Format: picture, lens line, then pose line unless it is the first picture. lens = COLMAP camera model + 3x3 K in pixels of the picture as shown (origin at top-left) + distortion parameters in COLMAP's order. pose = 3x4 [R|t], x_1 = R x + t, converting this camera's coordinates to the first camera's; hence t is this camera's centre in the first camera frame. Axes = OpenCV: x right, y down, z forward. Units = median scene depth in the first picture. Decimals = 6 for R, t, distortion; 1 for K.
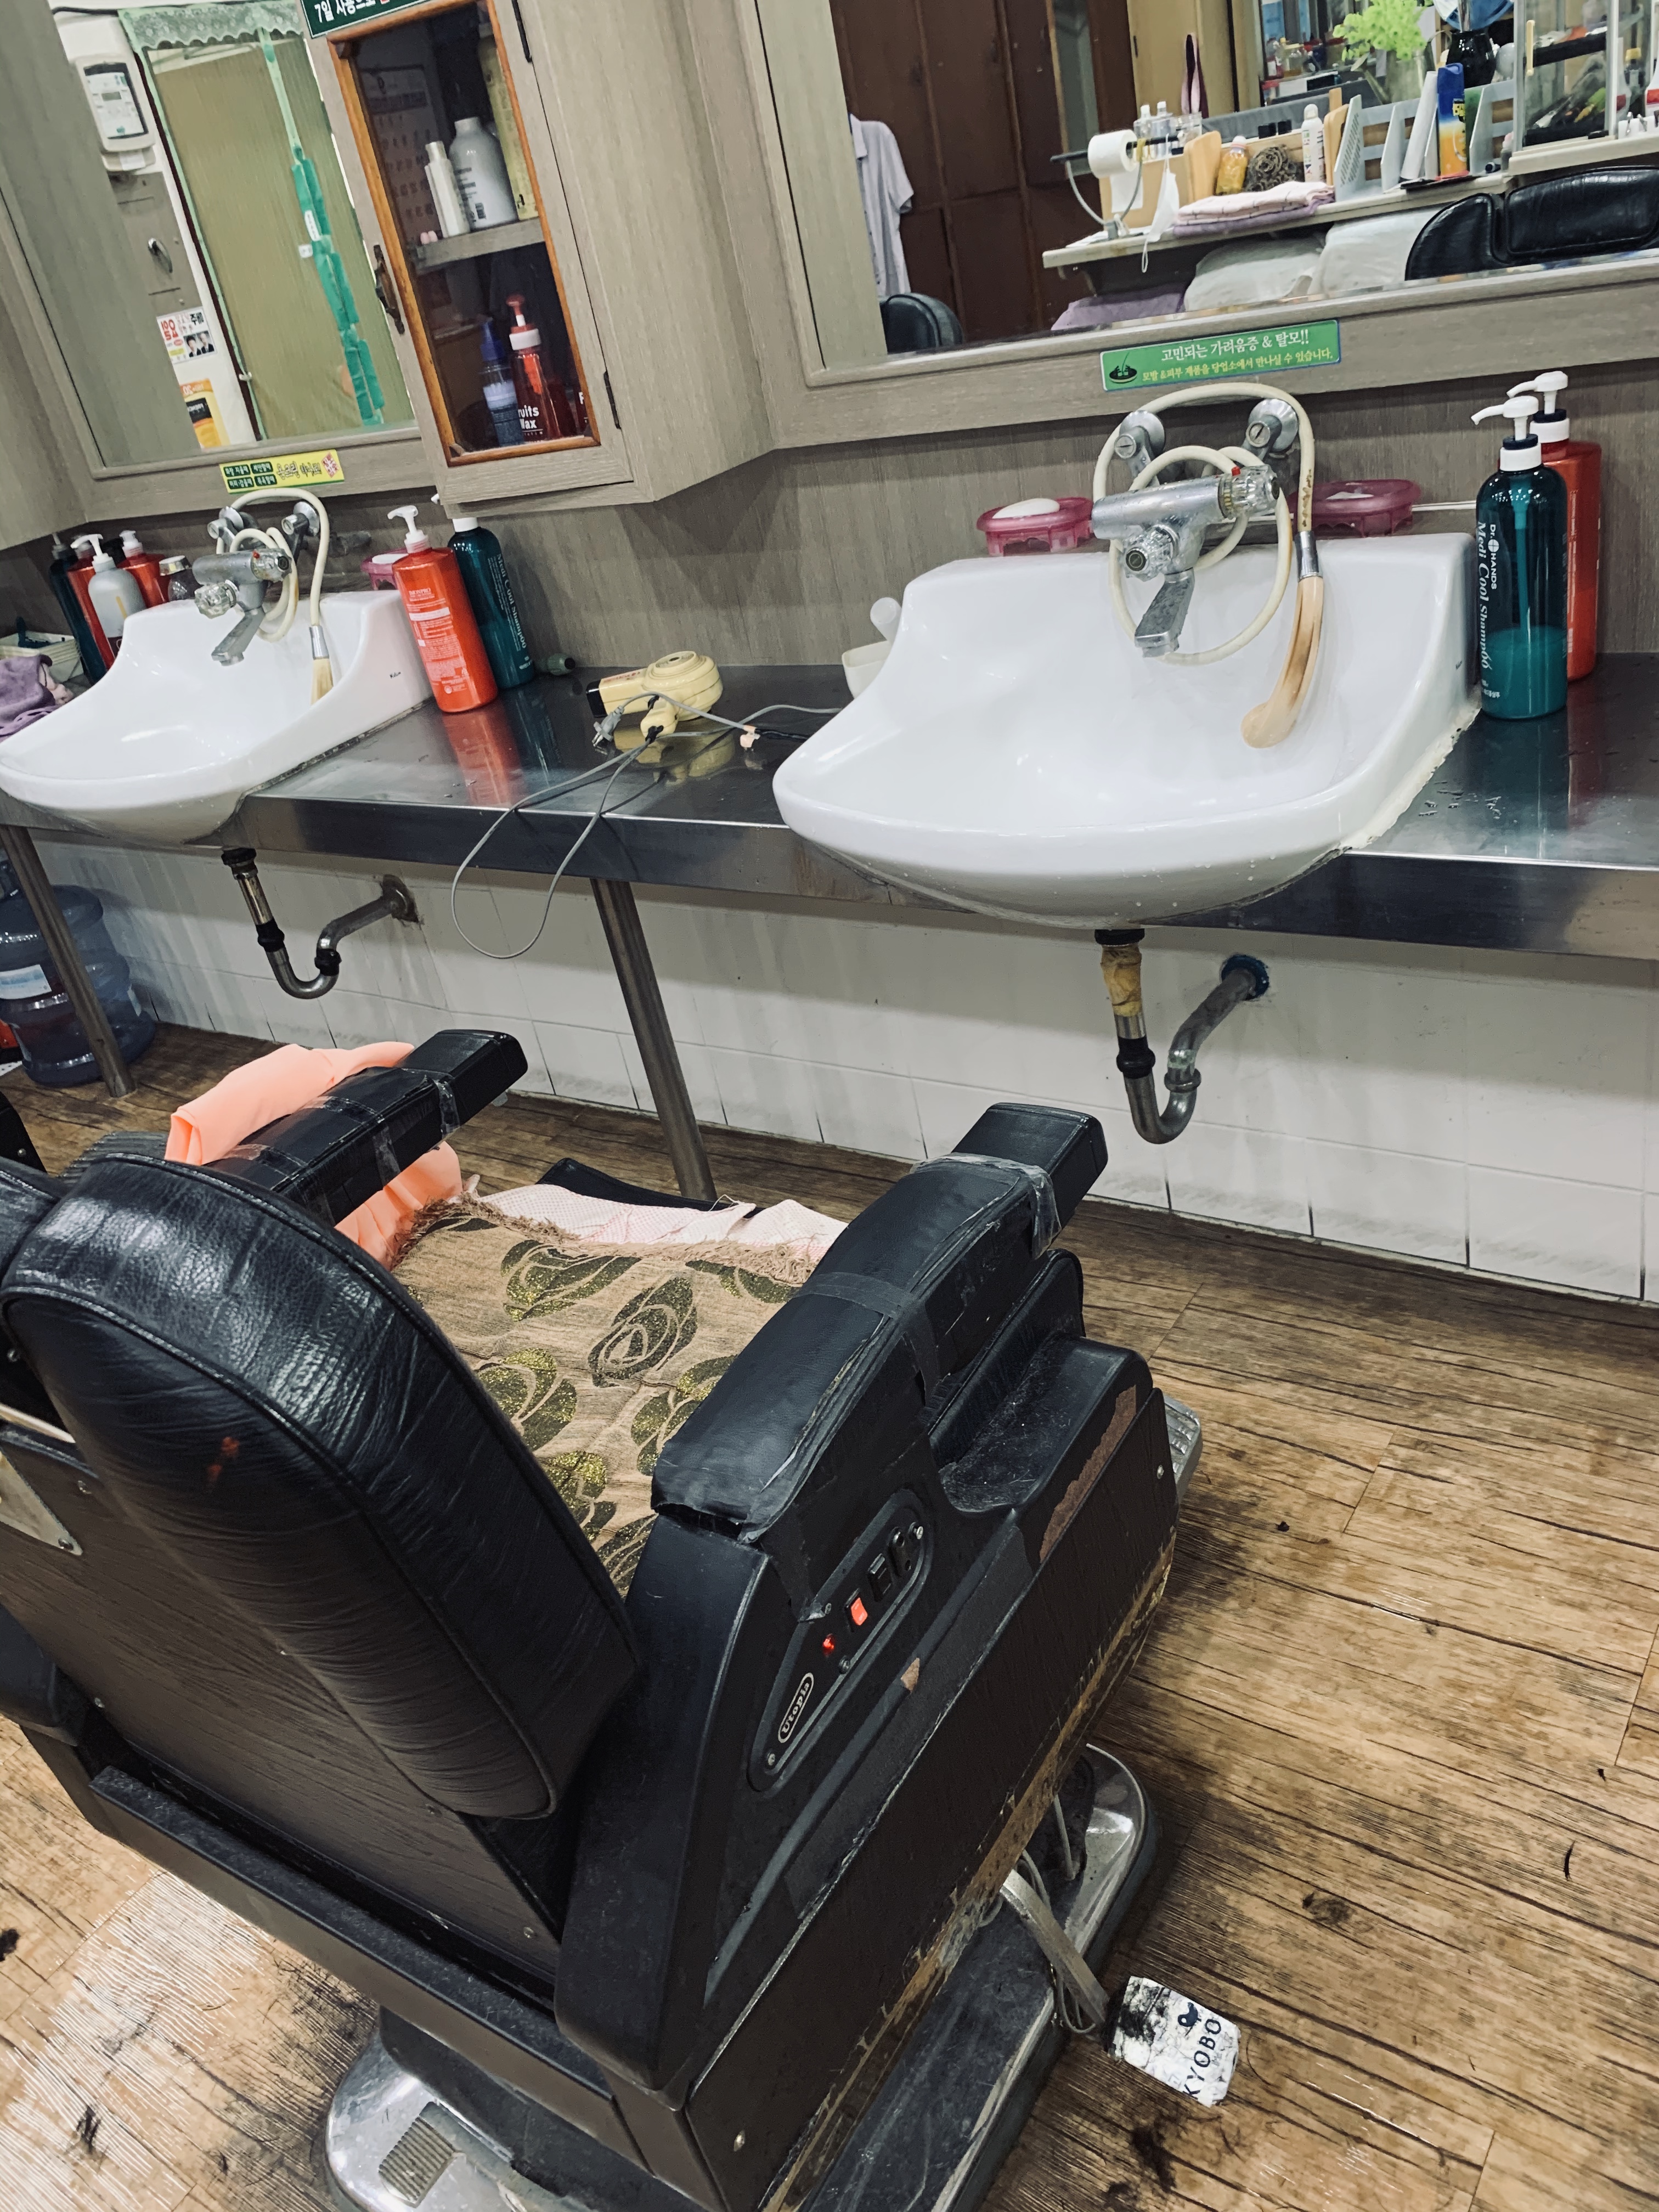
lens RADIAL K [[1697.5, 0, 835.0], [0, 1697.5, 1106.9], [0, 0, 1]] dist [0.011238, -0.011497]
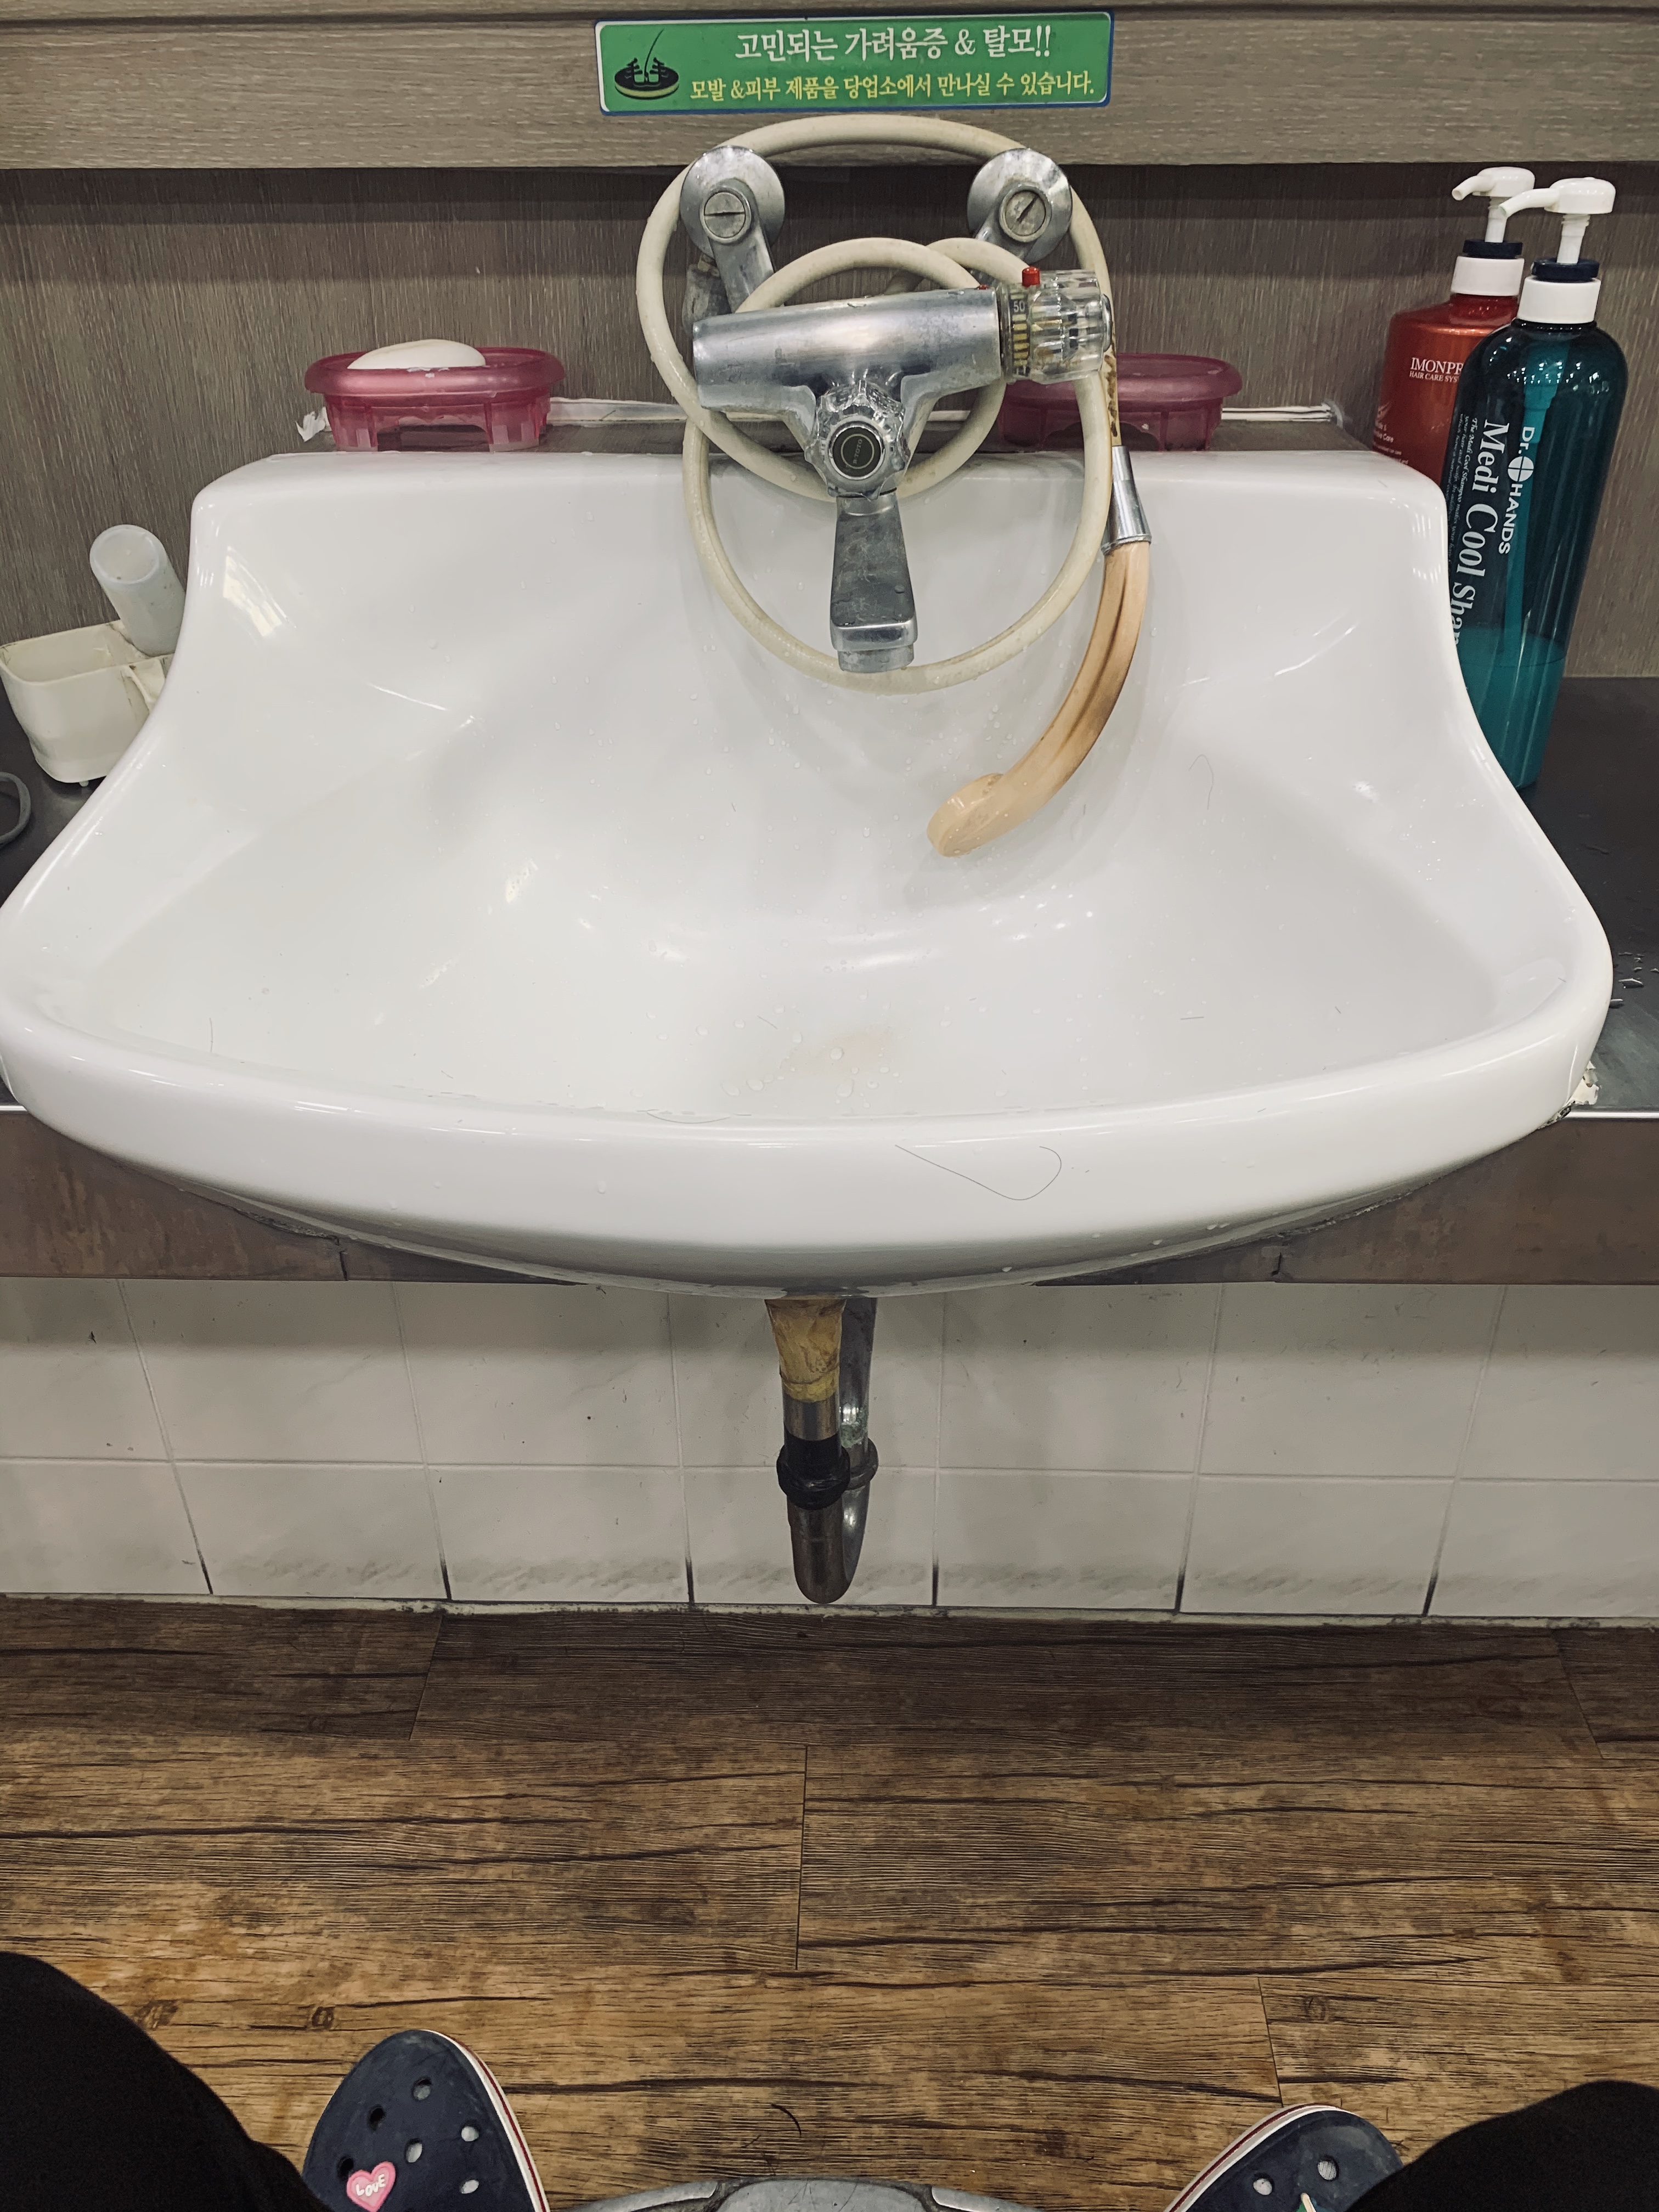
lens RADIAL K [[1697.5, 0, 823.3], [0, 1697.5, 1094.6], [0, 0, 1]] dist [0.011238, -0.011497]
pose [[0.829681, -0.119947, 0.545199, -0.082407], [0.130615, 0.991245, 0.019311, -0.151778], [-0.542742, 0.055189, 0.838084, 0.588171]]
